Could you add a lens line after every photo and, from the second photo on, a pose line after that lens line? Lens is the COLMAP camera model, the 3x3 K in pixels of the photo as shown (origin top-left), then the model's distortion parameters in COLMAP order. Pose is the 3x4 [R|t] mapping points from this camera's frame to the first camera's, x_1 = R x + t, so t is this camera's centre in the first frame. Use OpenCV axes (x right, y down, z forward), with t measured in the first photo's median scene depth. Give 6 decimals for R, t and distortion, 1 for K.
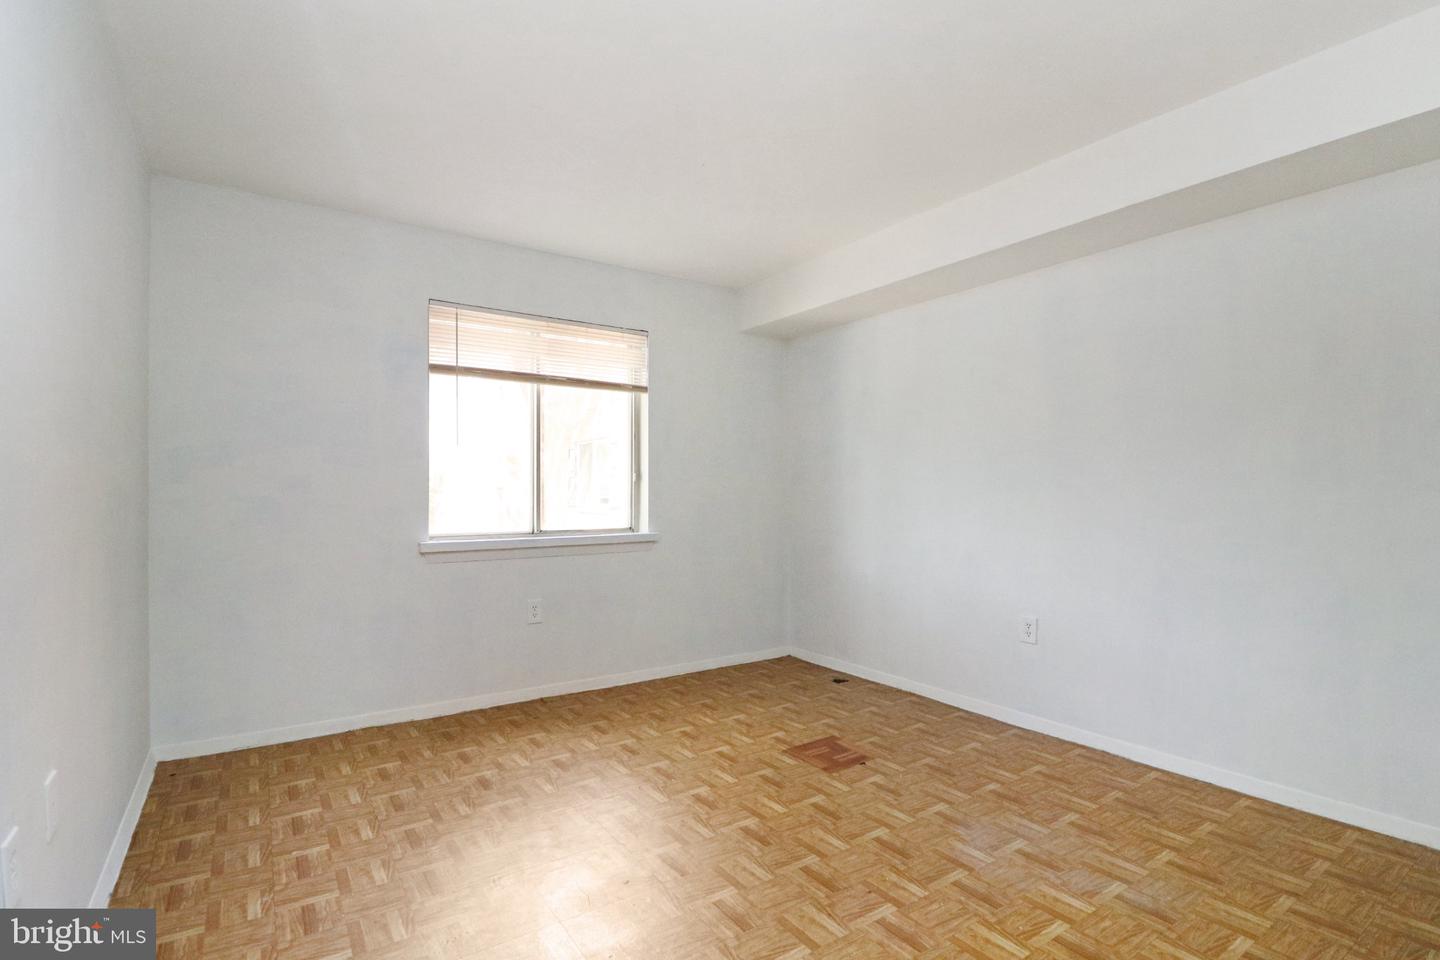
lens RADIAL K [[676.1, 0, 731.9], [0, 676.1, 474.7], [0, 0, 1]] dist [0.001511, -0.011679]
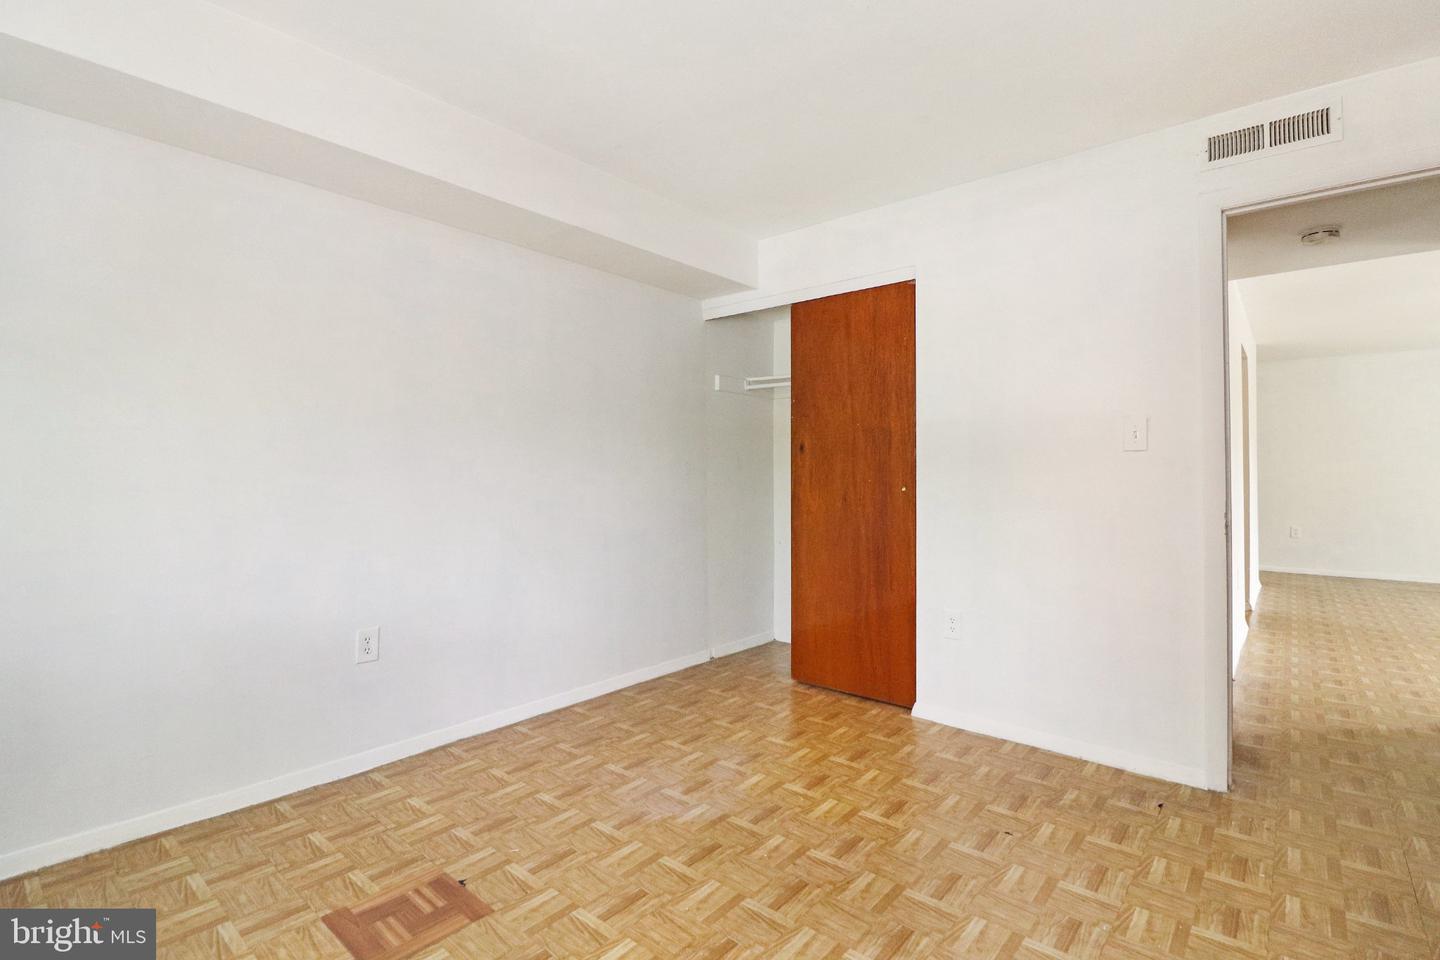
lens RADIAL K [[676.1, 0, 731.9], [0, 676.1, 474.7], [0, 0, 1]] dist [0.001511, -0.011679]
pose [[-0.259115, -0.000078, 0.965846, -0.600689], [-0.026260, 0.999631, -0.006964, 0.030999], [-0.965489, -0.027168, -0.259021, 1.087758]]
